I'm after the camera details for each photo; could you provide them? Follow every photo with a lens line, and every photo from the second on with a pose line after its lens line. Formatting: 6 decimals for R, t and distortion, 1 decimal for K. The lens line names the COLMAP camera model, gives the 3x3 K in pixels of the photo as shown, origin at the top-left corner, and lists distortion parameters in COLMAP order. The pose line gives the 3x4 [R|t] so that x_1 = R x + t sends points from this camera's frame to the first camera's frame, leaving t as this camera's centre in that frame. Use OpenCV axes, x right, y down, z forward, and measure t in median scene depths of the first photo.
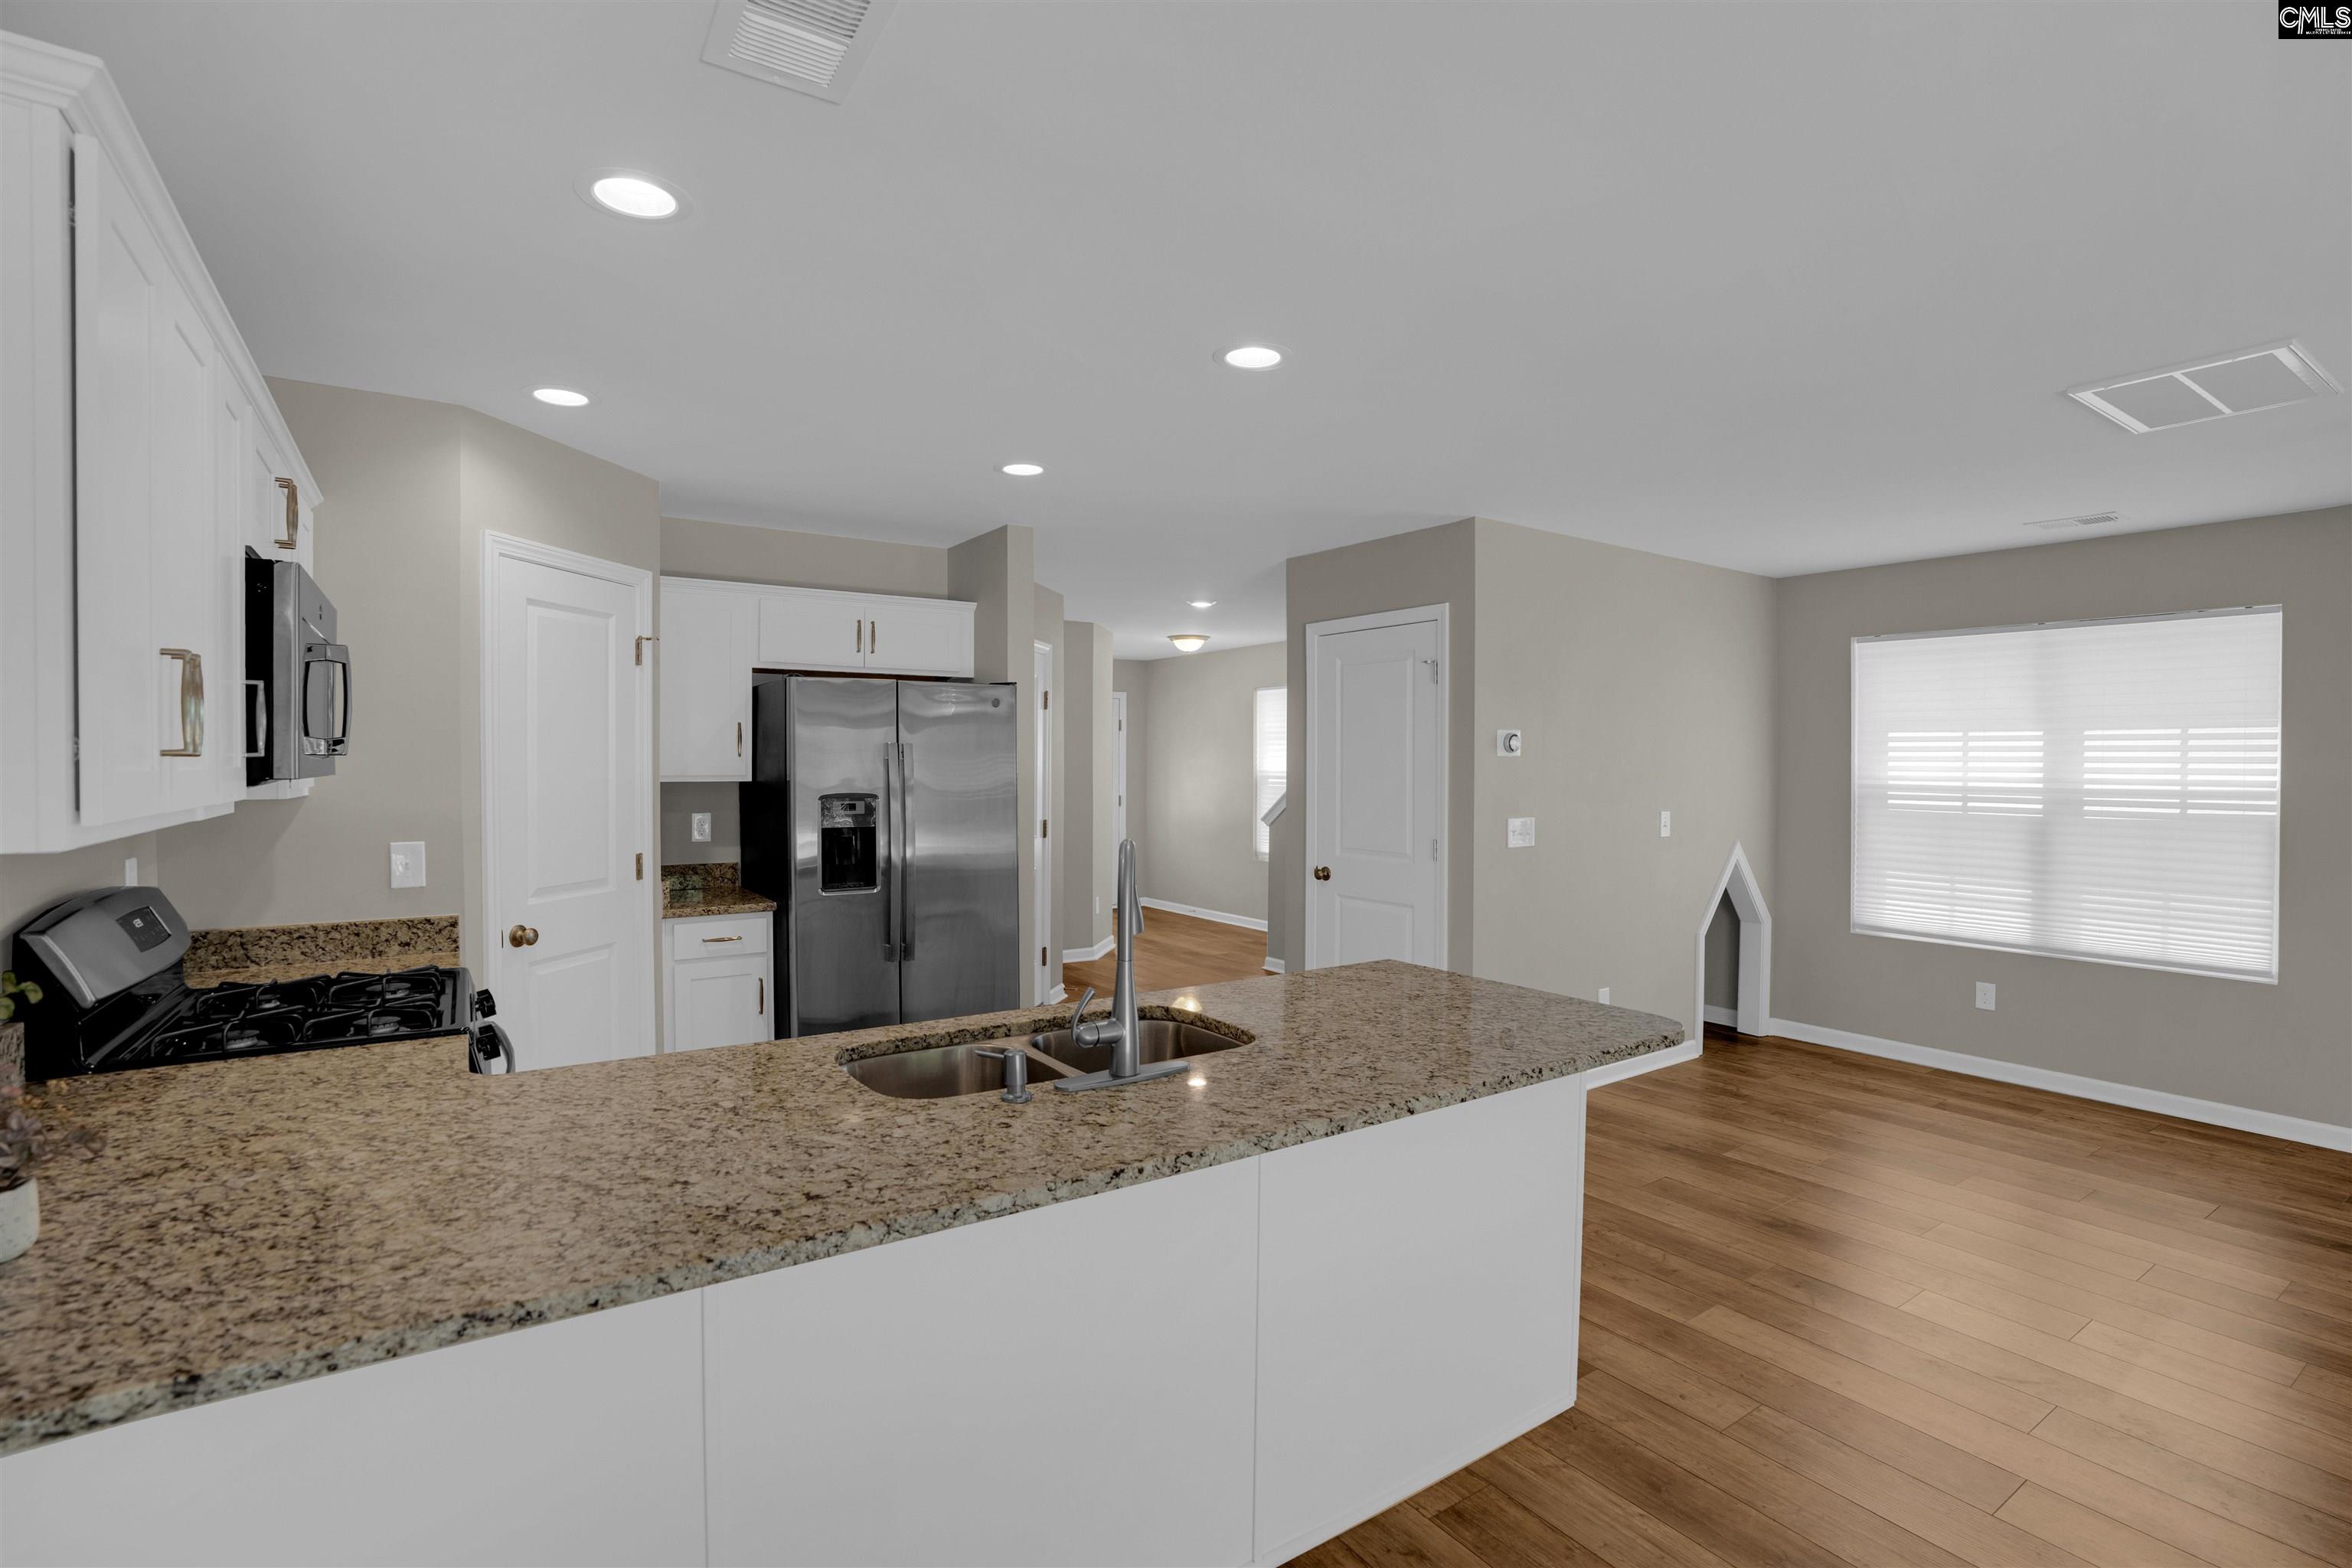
lens RADIAL K [[1092.5, 0, 1171.3], [0, 1092.5, 771.6], [0, 0, 1]] dist [-0.067817, 0.025665]
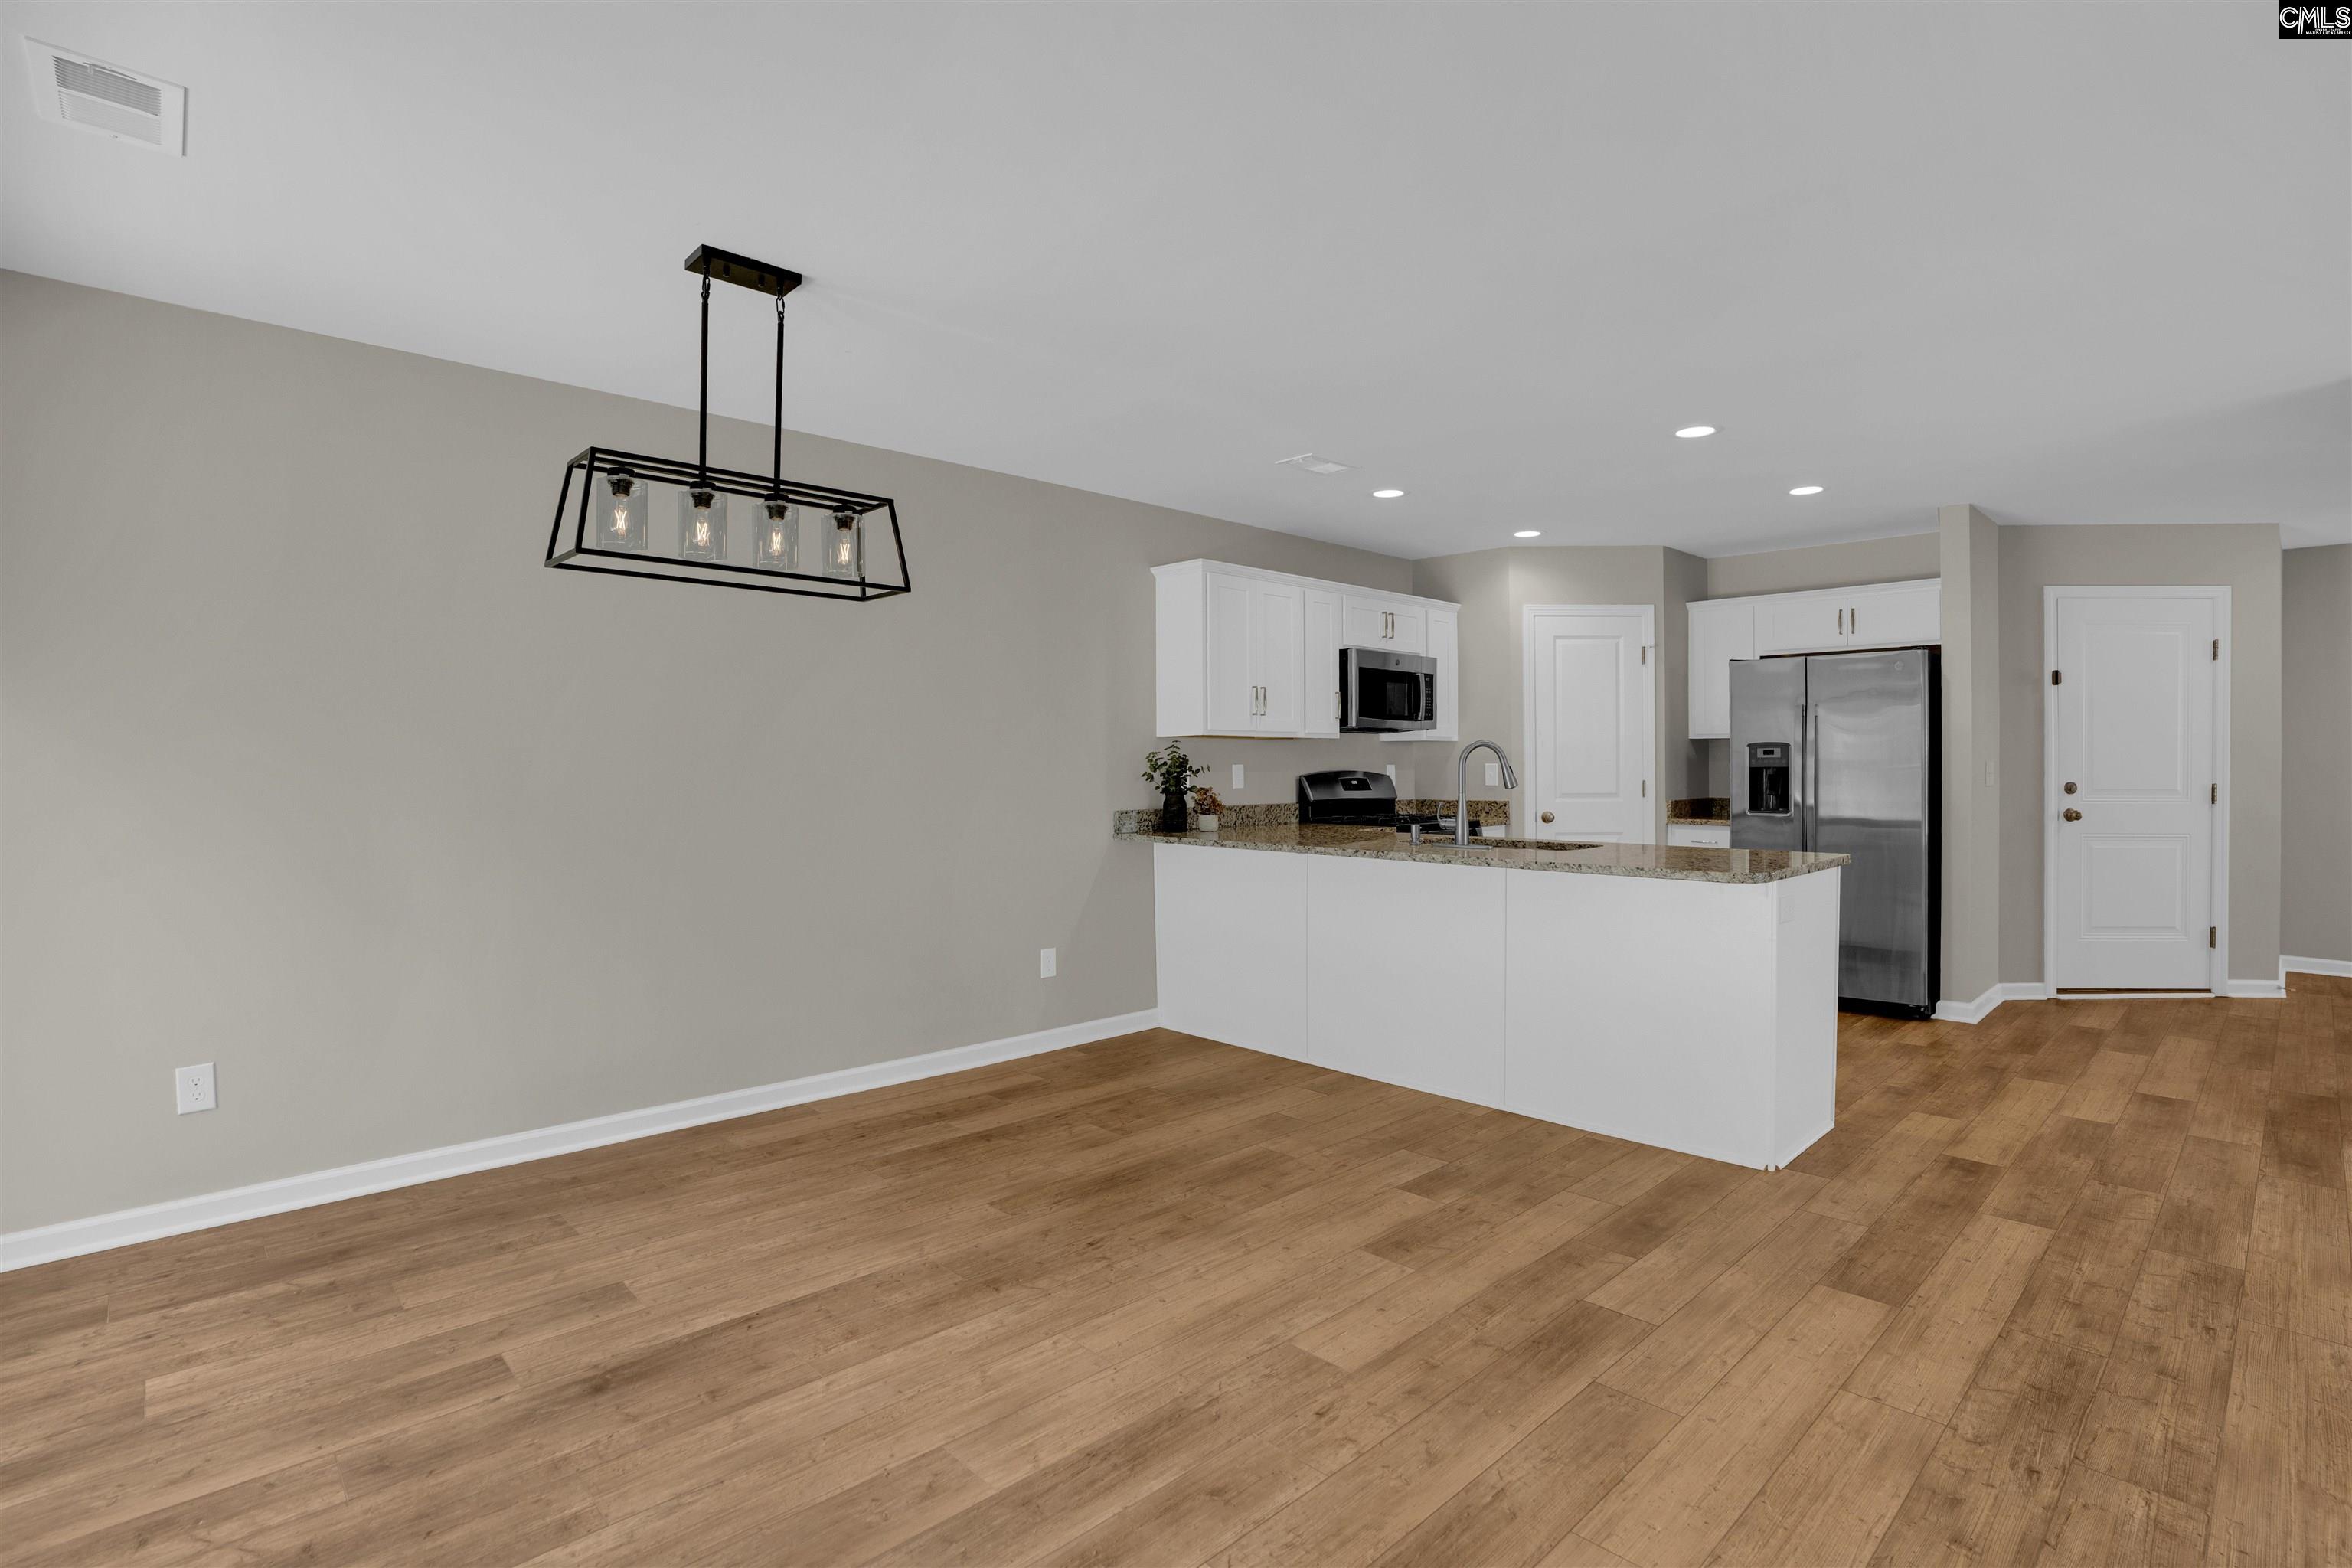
lens RADIAL K [[1112.8, 0, 1176.0], [0, 1112.8, 784.0], [0, 0, 1]] dist [-0.064462, 0.026116]
pose [[0.166912, 0.013375, -0.985881, 0.931005], [-0.005811, 0.999904, 0.012582, 0.058412], [0.985955, 0.003629, 0.166974, 0.026642]]
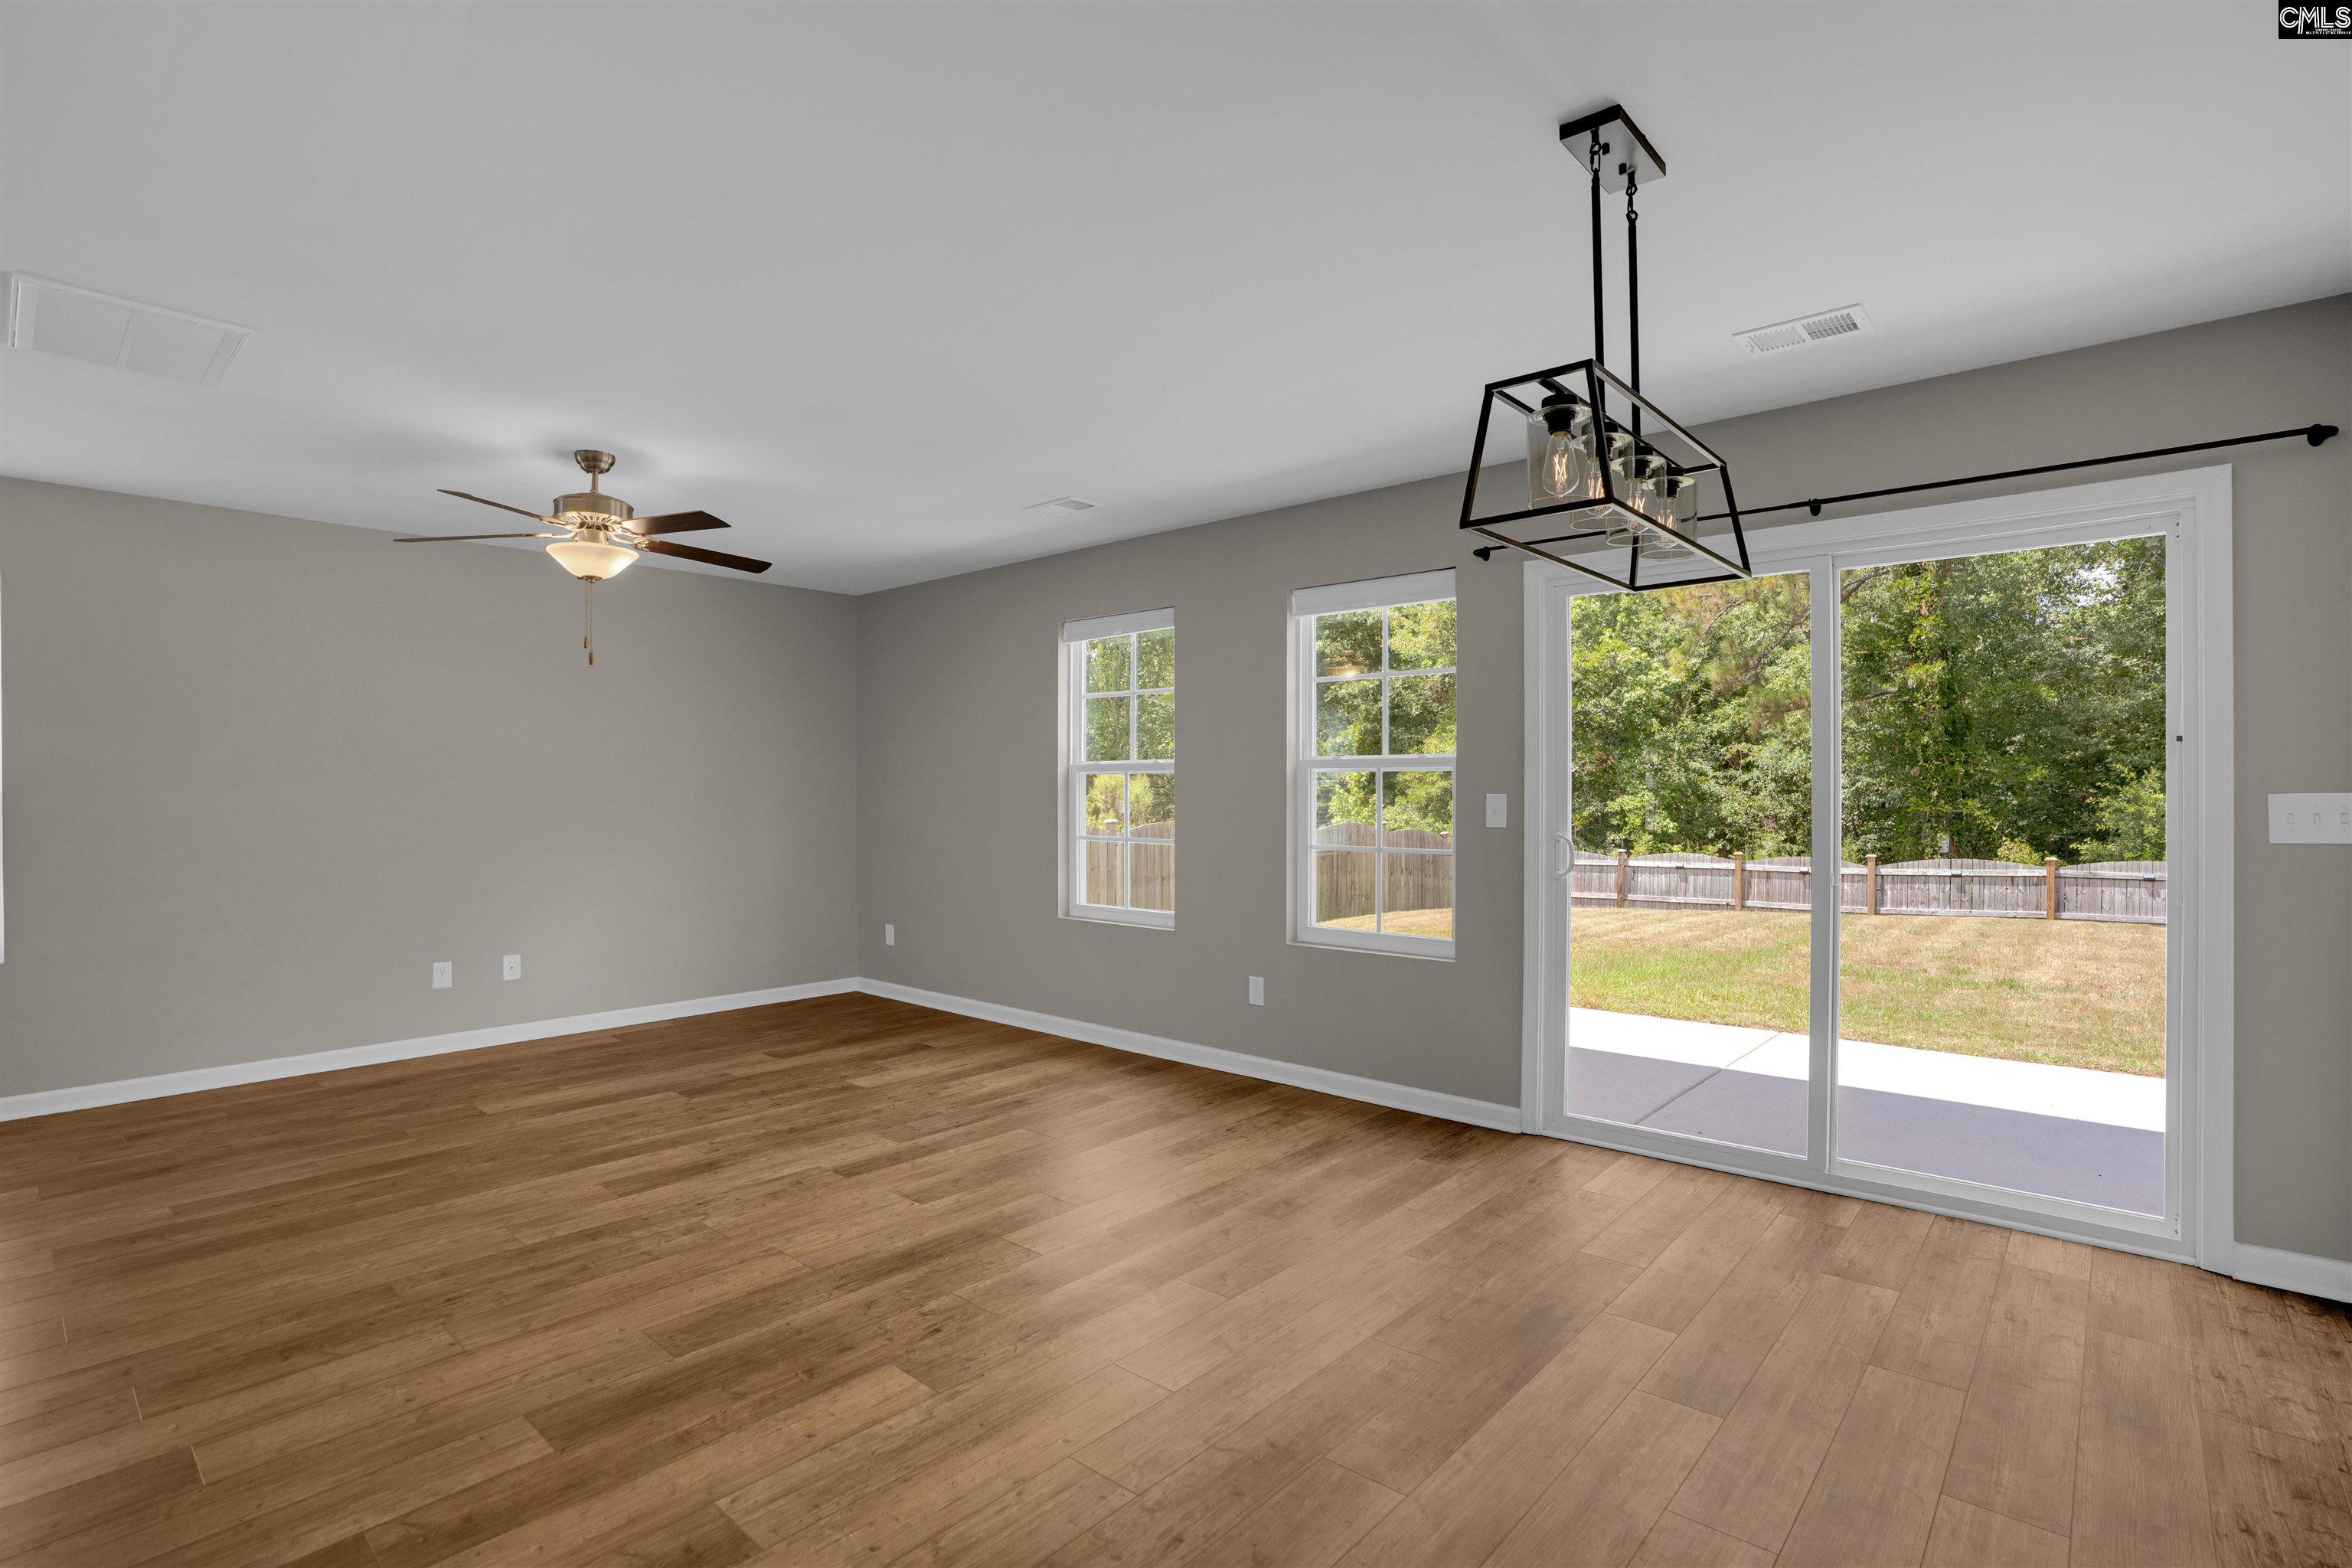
lens RADIAL K [[1112.8, 0, 1176.0], [0, 1112.8, 784.0], [0, 0, 1]] dist [-0.064462, 0.026116]
pose [[-0.247670, 0.001387, 0.968843, -0.169282], [0.011385, 0.999934, 0.001479, 0.048535], [-0.968777, 0.011397, -0.247670, 0.194269]]
